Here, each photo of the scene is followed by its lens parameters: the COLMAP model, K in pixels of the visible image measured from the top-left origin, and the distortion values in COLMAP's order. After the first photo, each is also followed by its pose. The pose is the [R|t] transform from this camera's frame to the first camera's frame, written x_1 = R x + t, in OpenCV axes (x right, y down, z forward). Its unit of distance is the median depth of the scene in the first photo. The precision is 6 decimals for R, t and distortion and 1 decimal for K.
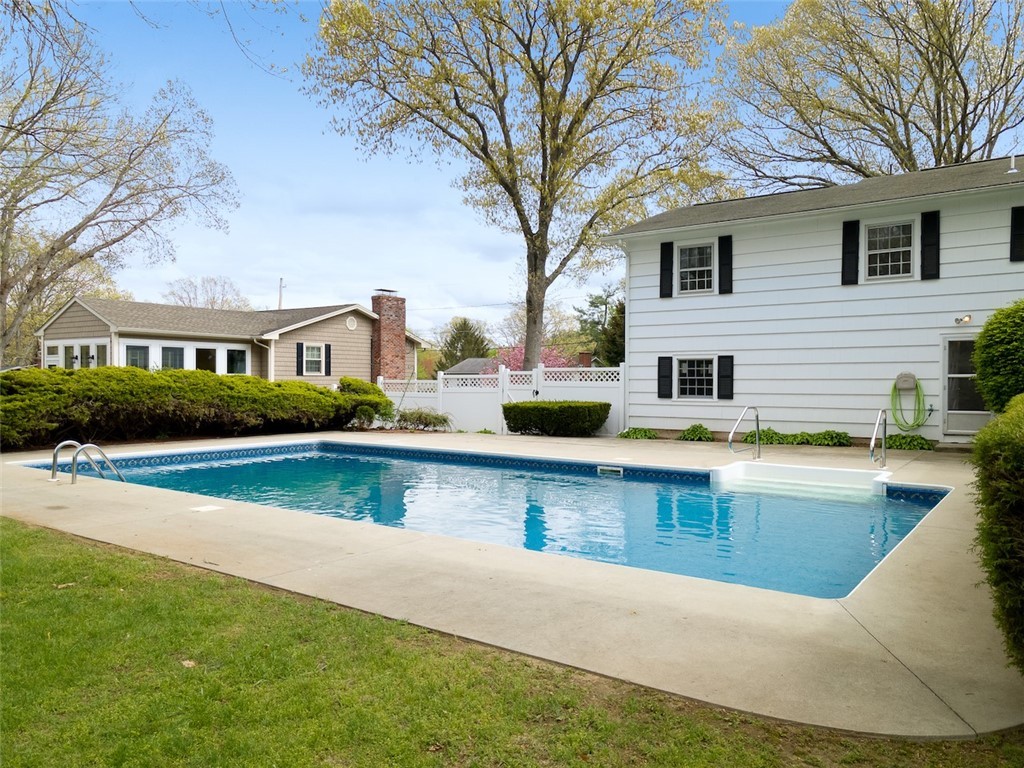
lens RADIAL K [[751.2, 0, 509.3], [0, 751.2, 386.4], [0, 0, 1]] dist [0.047634, -0.003646]
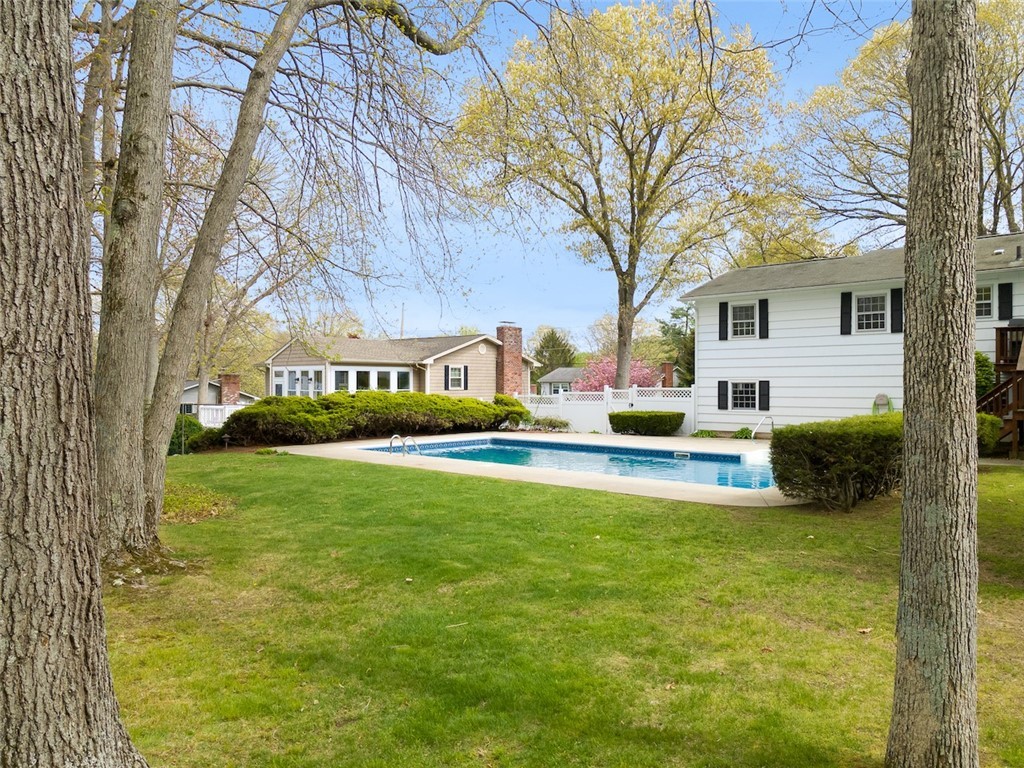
lens RADIAL K [[751.2, 0, 510.0], [0, 751.2, 391.6], [0, 0, 1]] dist [0.047634, -0.003646]
pose [[0.994445, -0.003819, -0.105189, -0.045877], [0.004048, 0.999990, 0.001959, -0.022256], [0.105181, -0.002374, 0.994450, -0.467460]]
